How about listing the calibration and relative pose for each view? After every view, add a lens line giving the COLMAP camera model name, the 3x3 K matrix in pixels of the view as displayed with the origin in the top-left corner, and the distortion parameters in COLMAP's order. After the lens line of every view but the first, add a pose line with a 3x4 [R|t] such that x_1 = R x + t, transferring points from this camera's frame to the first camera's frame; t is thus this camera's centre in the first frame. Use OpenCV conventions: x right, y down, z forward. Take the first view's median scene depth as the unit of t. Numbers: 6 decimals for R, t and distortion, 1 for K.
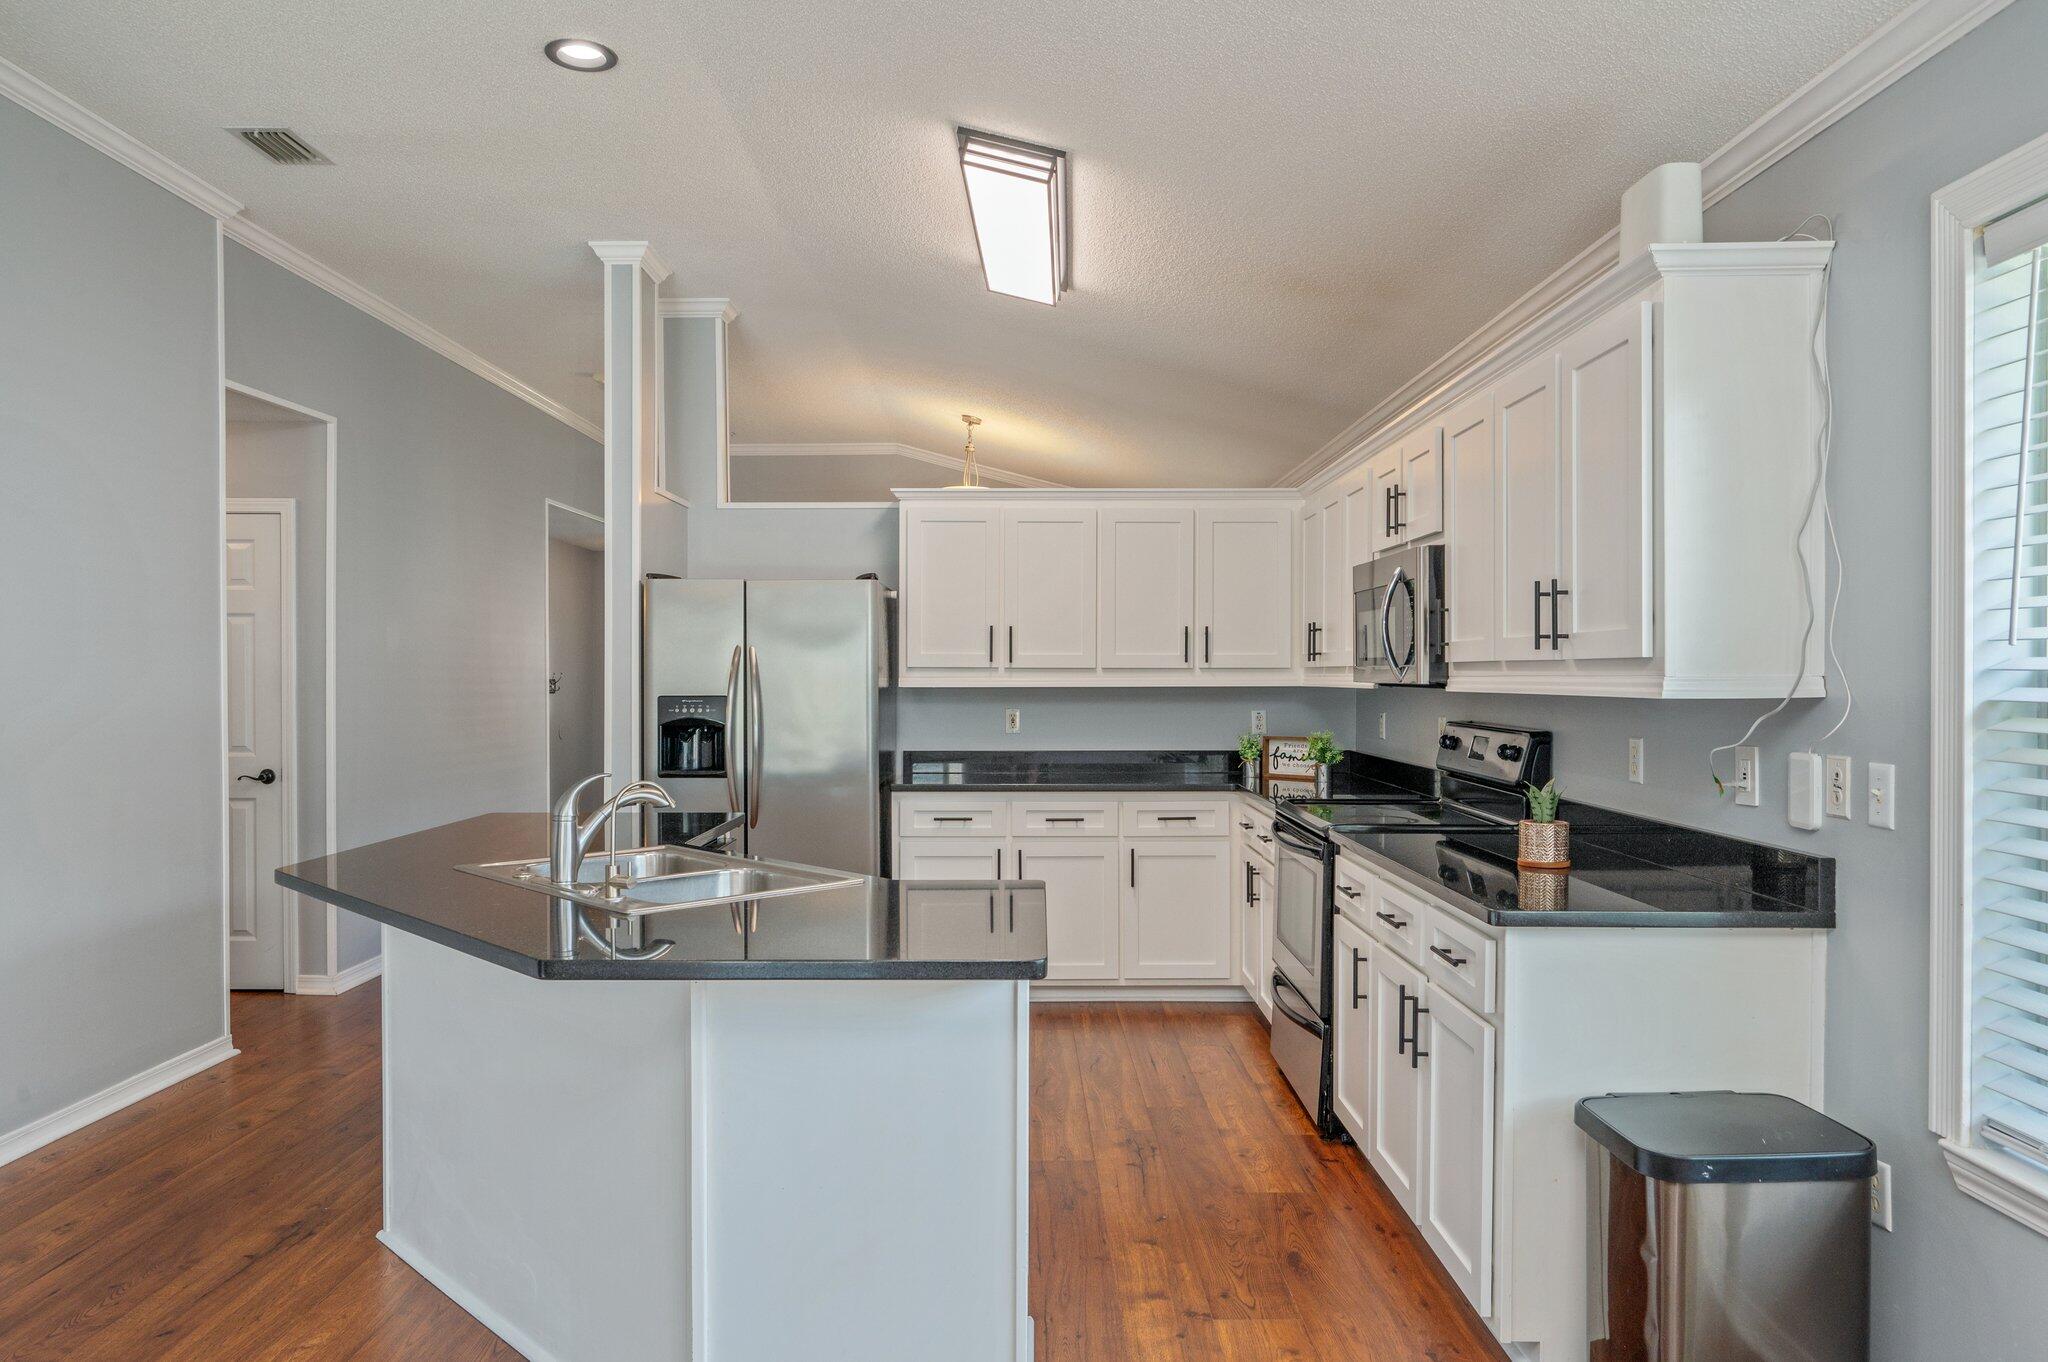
lens RADIAL K [[1336.7, 0, 1027.8], [0, 1336.7, 683.9], [0, 0, 1]] dist [-0.000612, 0.001044]
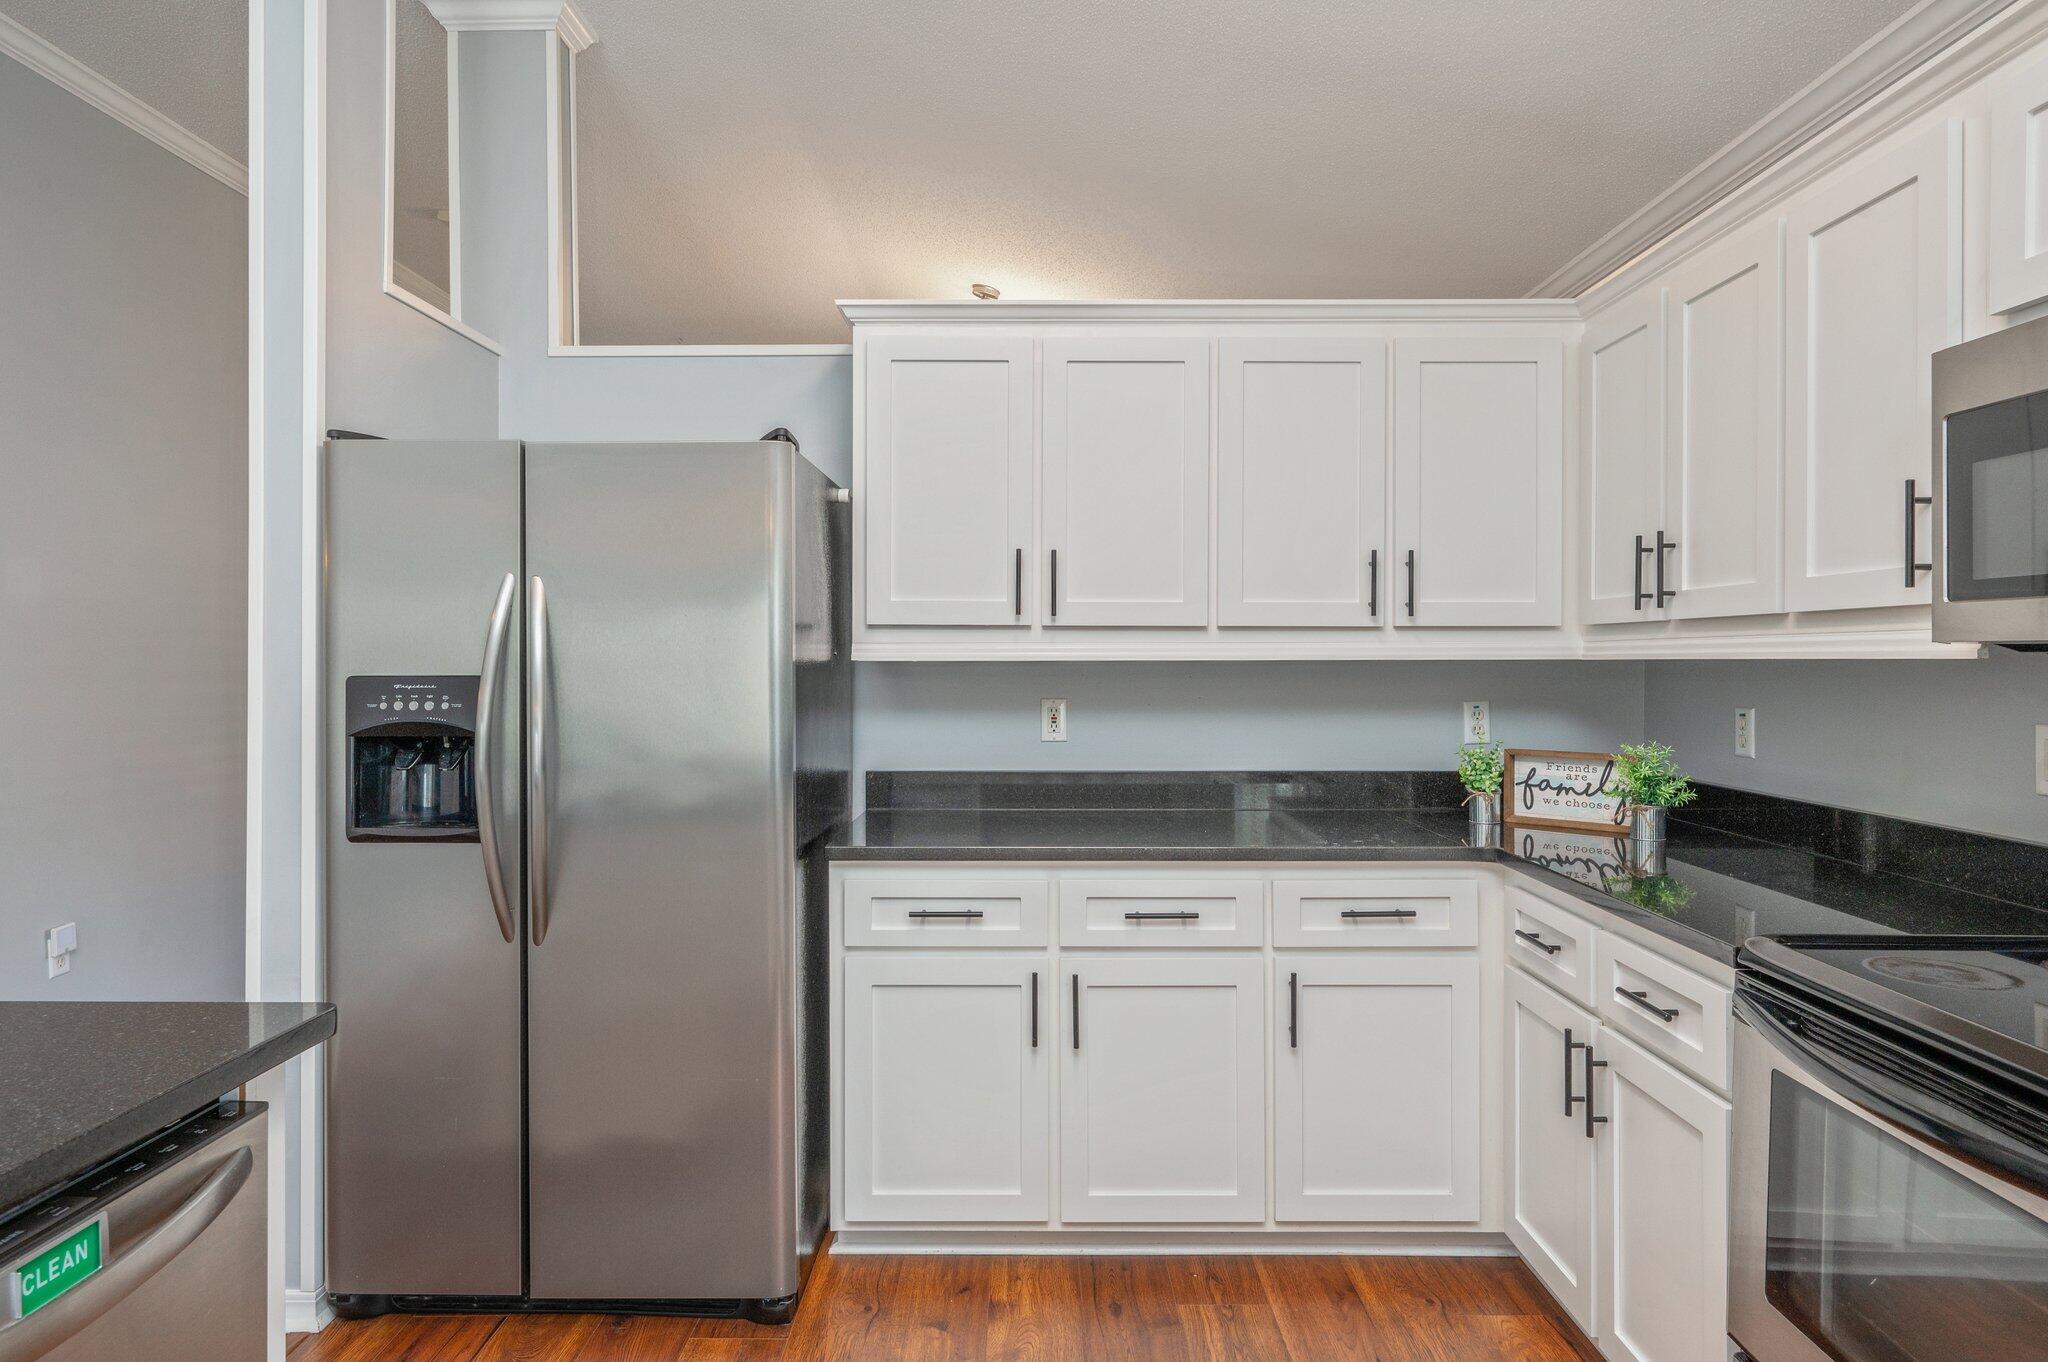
lens RADIAL K [[1177.0, 0, 1028.6], [0, 1177.0, 662.1], [0, 0, 1]] dist [-0.001299, -0.000308]
pose [[0.999967, 0.000831, -0.008078, -0.021068], [-0.000859, 0.999994, -0.003475, 0.005107], [0.008075, 0.003482, 0.999961, 0.563493]]
